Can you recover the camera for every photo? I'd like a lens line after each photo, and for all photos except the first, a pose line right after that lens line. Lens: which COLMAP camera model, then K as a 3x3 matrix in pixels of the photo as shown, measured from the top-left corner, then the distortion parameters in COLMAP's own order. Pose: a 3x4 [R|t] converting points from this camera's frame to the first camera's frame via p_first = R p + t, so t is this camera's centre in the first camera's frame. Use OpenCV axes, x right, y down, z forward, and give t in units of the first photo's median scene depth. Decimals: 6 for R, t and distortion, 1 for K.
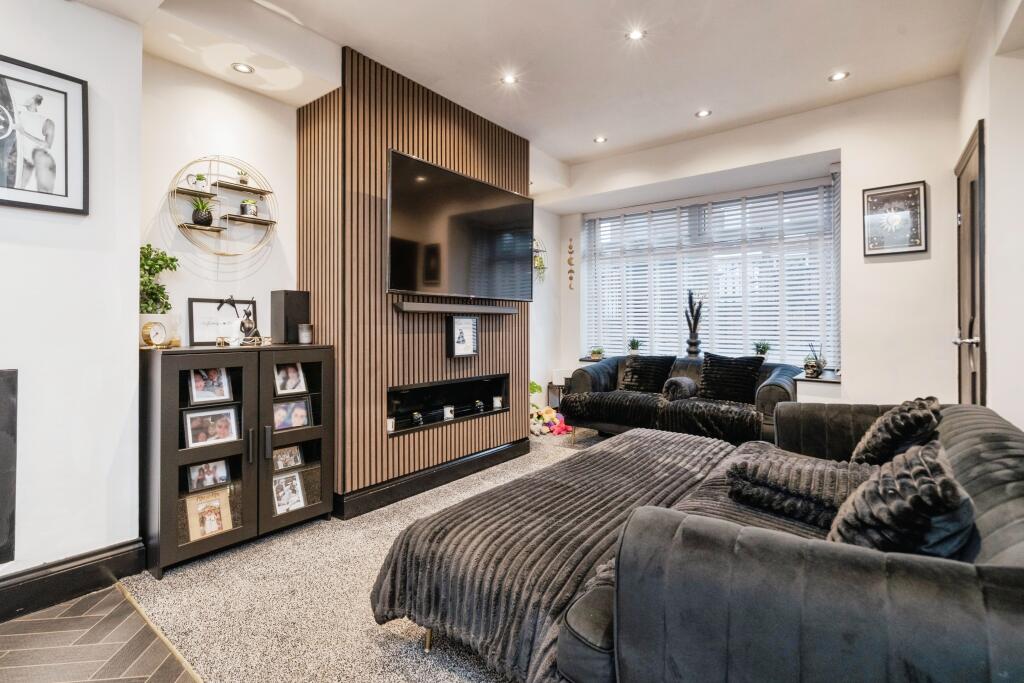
lens RADIAL K [[482.0, 0, 485.7], [0, 482.0, 316.5], [0, 0, 1]] dist [0.000823, 0.000229]
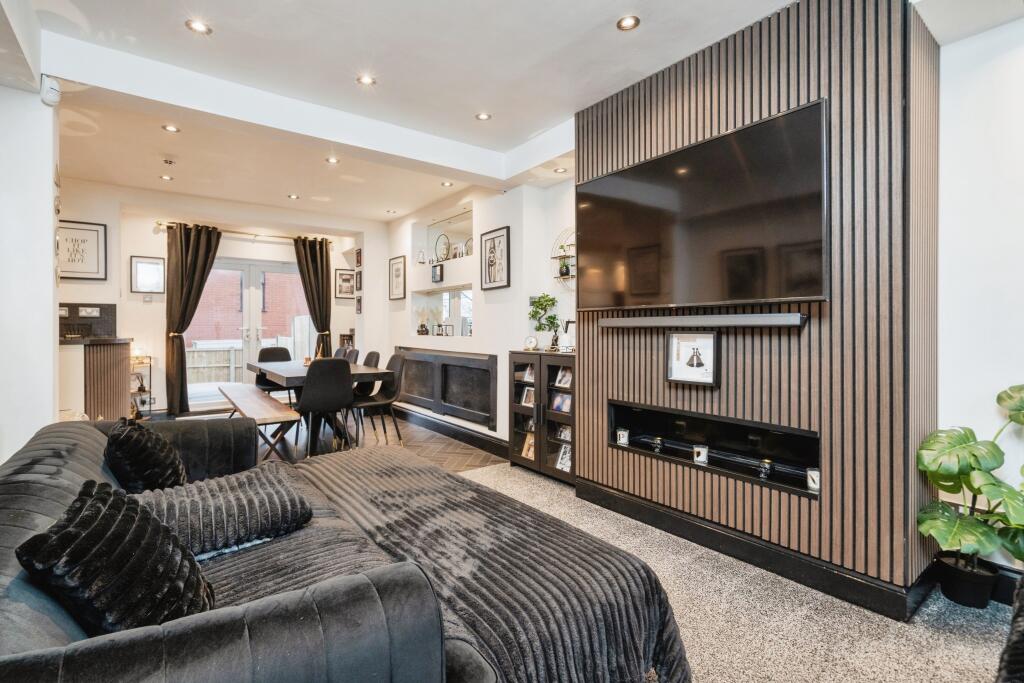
lens RADIAL K [[470.4, 0, 506.4], [0, 470.4, 330.9], [0, 0, 1]] dist [-0.000363, 0.000018]
pose [[-0.225914, -0.003702, -0.974140, 0.883564], [0.009415, 0.999938, -0.005984, 0.001494], [0.974102, -0.010523, -0.225865, 1.043939]]
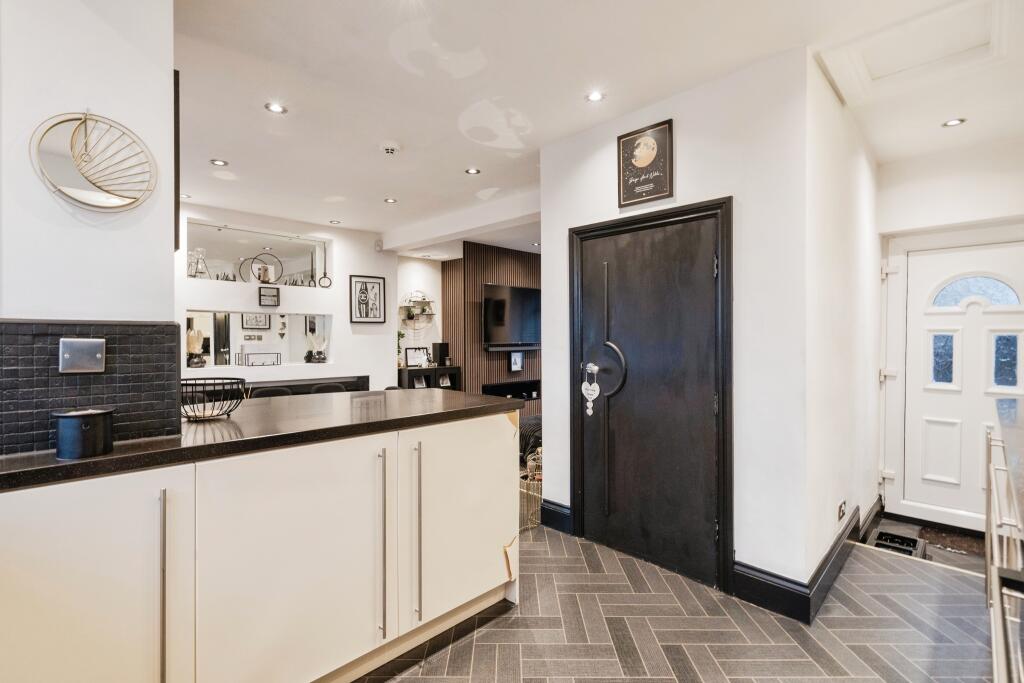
lens RADIAL K [[470.4, 0, 506.4], [0, 470.4, 330.9], [0, 0, 1]] dist [-0.000363, 0.000018]
pose [[0.995941, -0.008009, -0.089653, 0.116862], [0.008029, 0.999968, -0.000136, -0.111265], [0.089652, -0.000585, 0.995973, -1.260866]]
